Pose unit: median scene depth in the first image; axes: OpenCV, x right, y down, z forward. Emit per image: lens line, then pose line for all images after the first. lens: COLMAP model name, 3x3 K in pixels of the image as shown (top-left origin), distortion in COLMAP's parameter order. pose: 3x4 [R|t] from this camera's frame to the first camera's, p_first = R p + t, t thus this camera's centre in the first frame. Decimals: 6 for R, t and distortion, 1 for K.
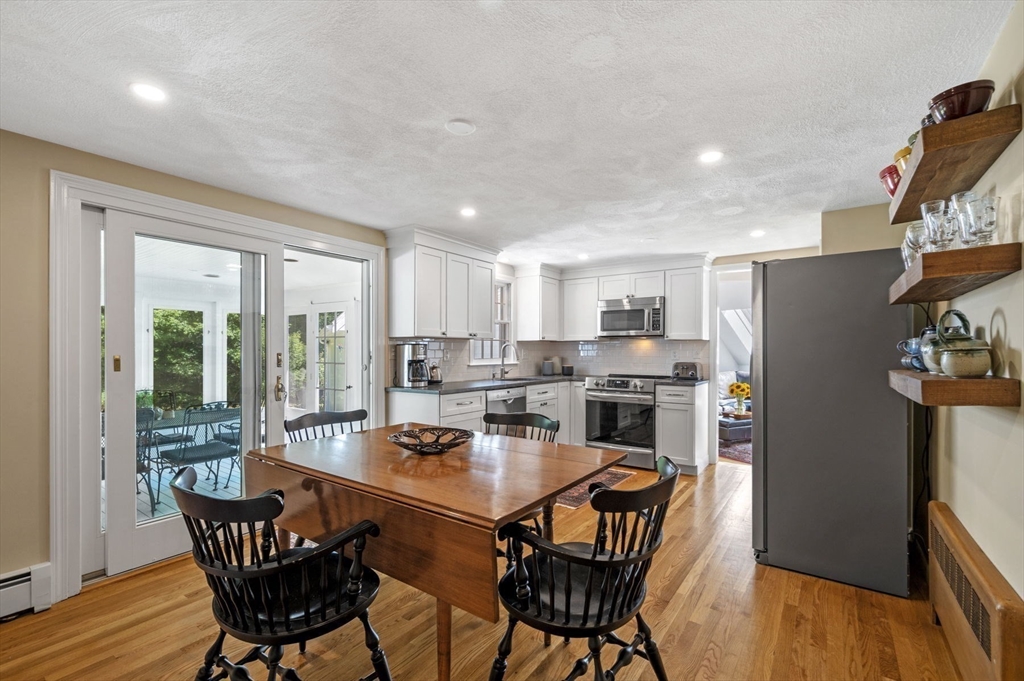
lens RADIAL K [[426.4, 0, 512.6], [0, 426.4, 347.4], [0, 0, 1]] dist [0.000887, 0.000032]
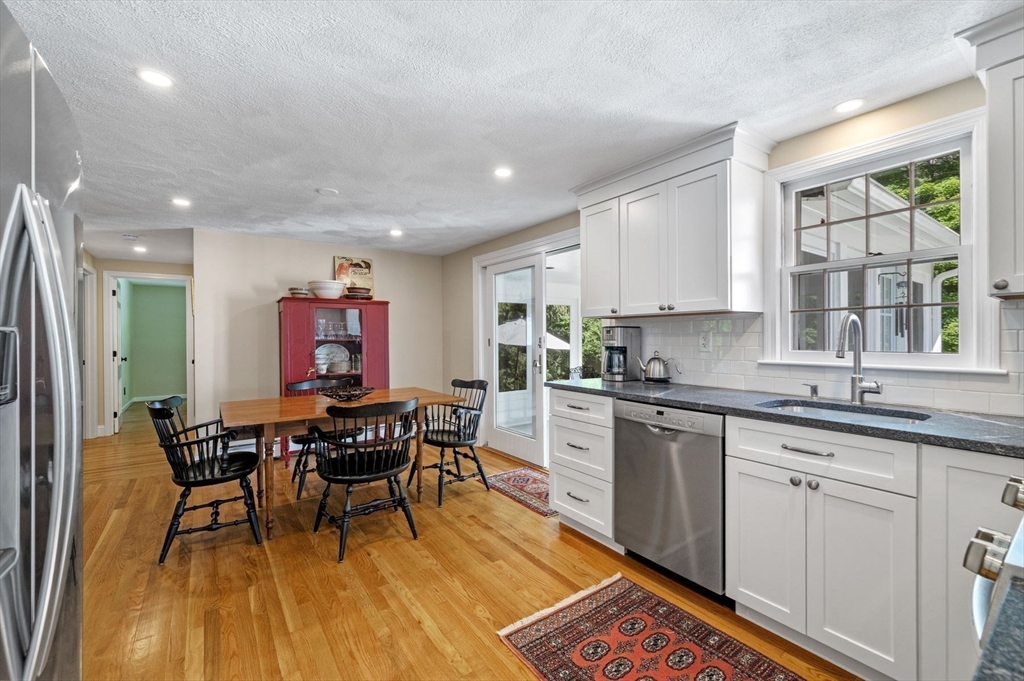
lens RADIAL K [[426.4, 0, 512.2], [0, 426.4, 338.3], [0, 0, 1]] dist [0.000887, 0.000032]
pose [[-0.326471, 0.001656, -0.945206, 0.529858], [0.005653, 0.999984, -0.000200, 0.012961], [0.945190, -0.005408, -0.326476, 0.984977]]
